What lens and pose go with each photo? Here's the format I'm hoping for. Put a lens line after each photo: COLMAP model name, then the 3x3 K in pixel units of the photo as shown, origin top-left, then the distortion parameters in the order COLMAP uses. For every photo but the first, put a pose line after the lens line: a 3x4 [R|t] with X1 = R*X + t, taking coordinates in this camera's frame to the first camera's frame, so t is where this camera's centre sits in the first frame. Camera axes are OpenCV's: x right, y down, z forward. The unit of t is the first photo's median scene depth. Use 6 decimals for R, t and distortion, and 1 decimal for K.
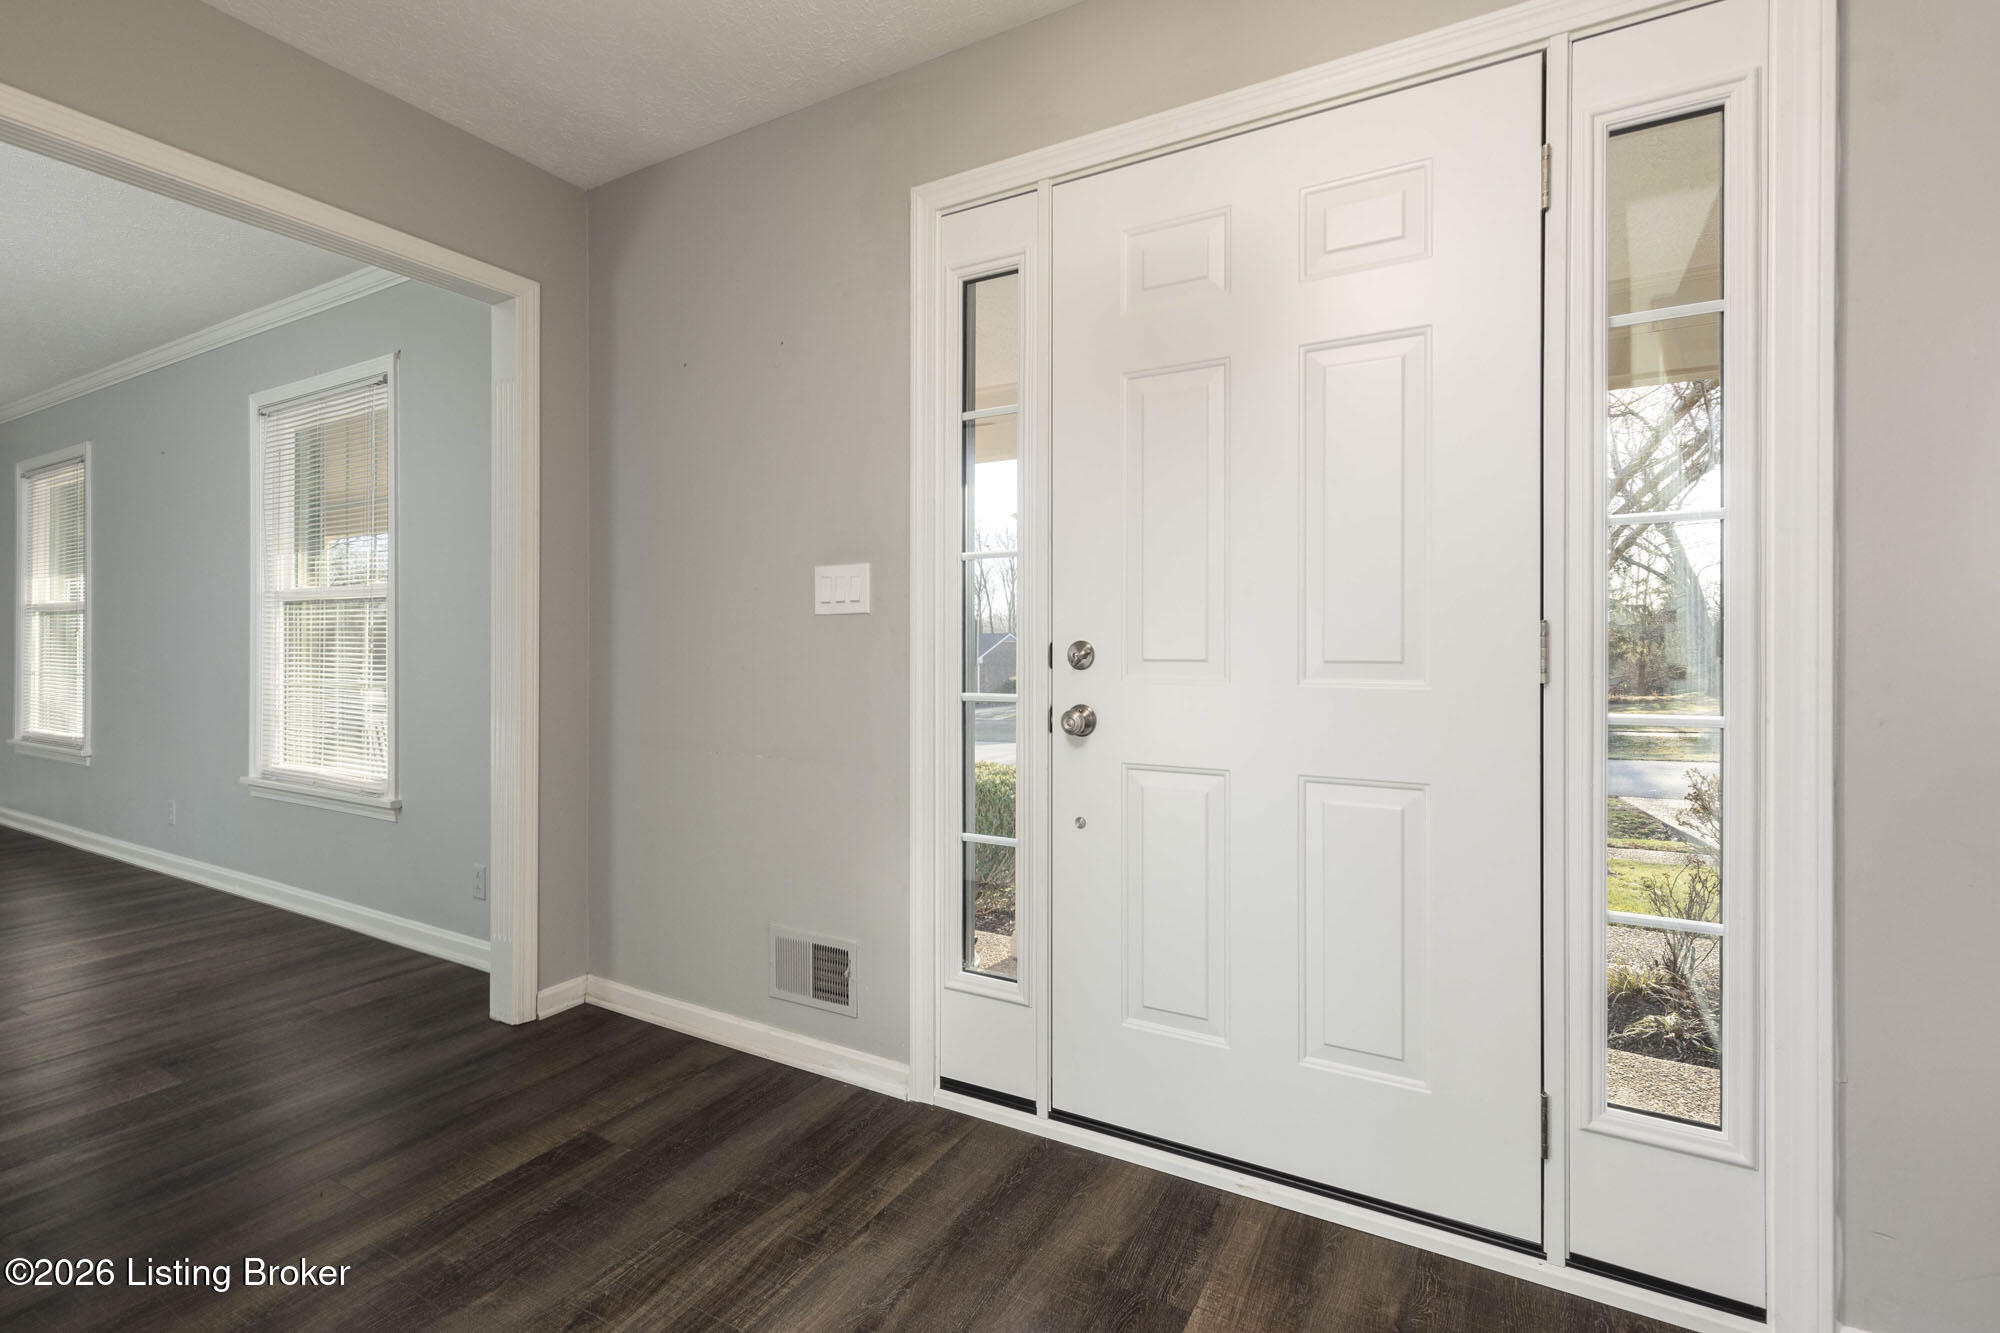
lens RADIAL K [[924.7, 0, 1000.3], [0, 924.7, 627.2], [0, 0, 1]] dist [-0.010454, 0.002846]
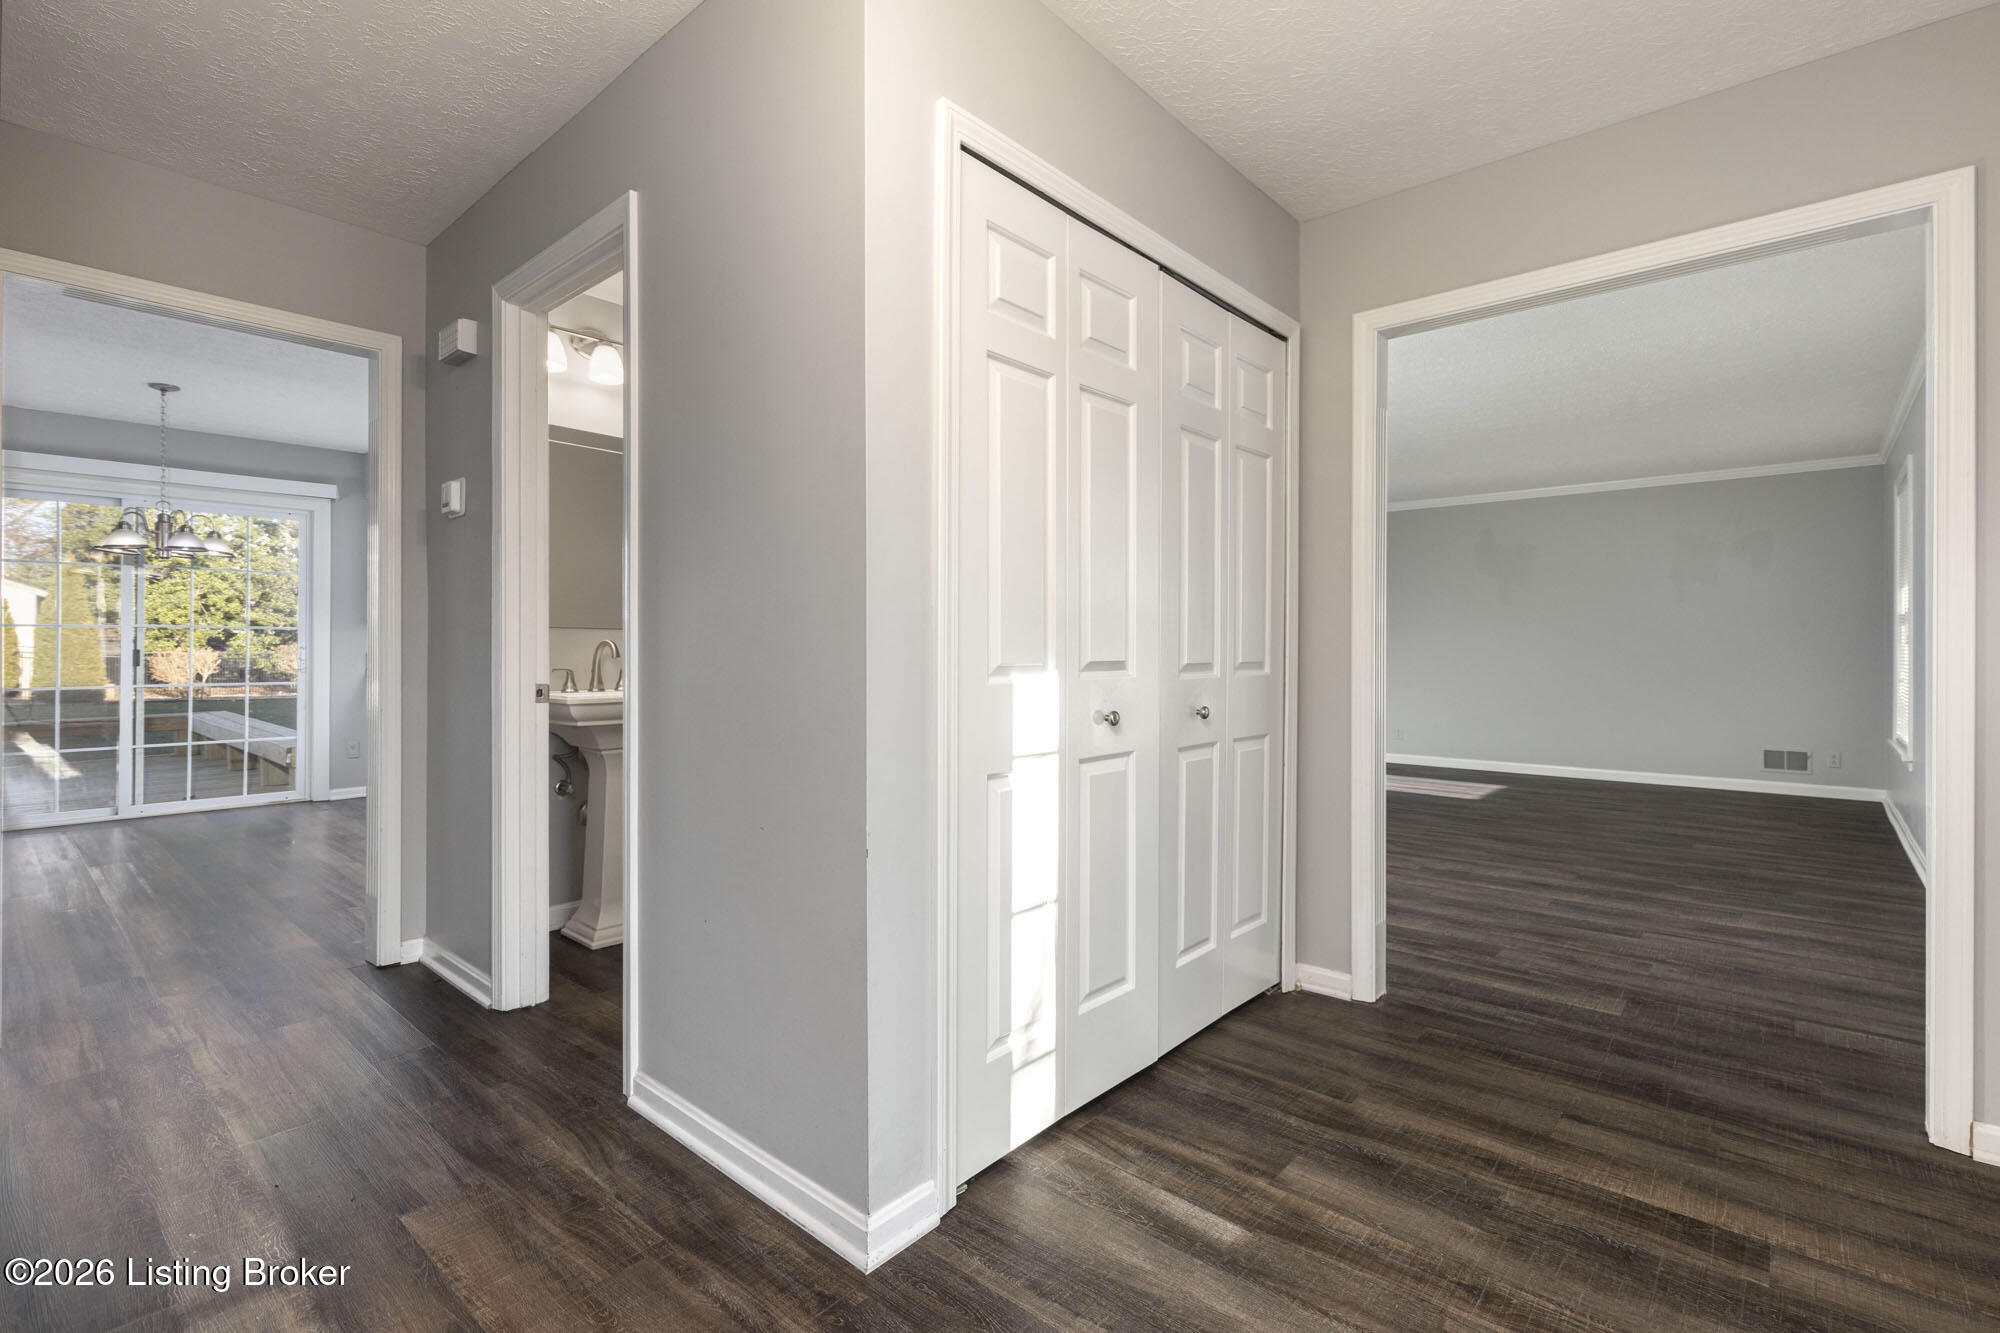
lens RADIAL K [[924.7, 0, 1002.4], [0, 924.7, 660.8], [0, 0, 1]] dist [-0.010454, 0.002846]
pose [[-0.205877, 0.016708, -0.978435, 0.485174], [0.011992, 0.999822, 0.014550, 0.002419], [0.978504, -0.008738, -0.206041, 0.491549]]
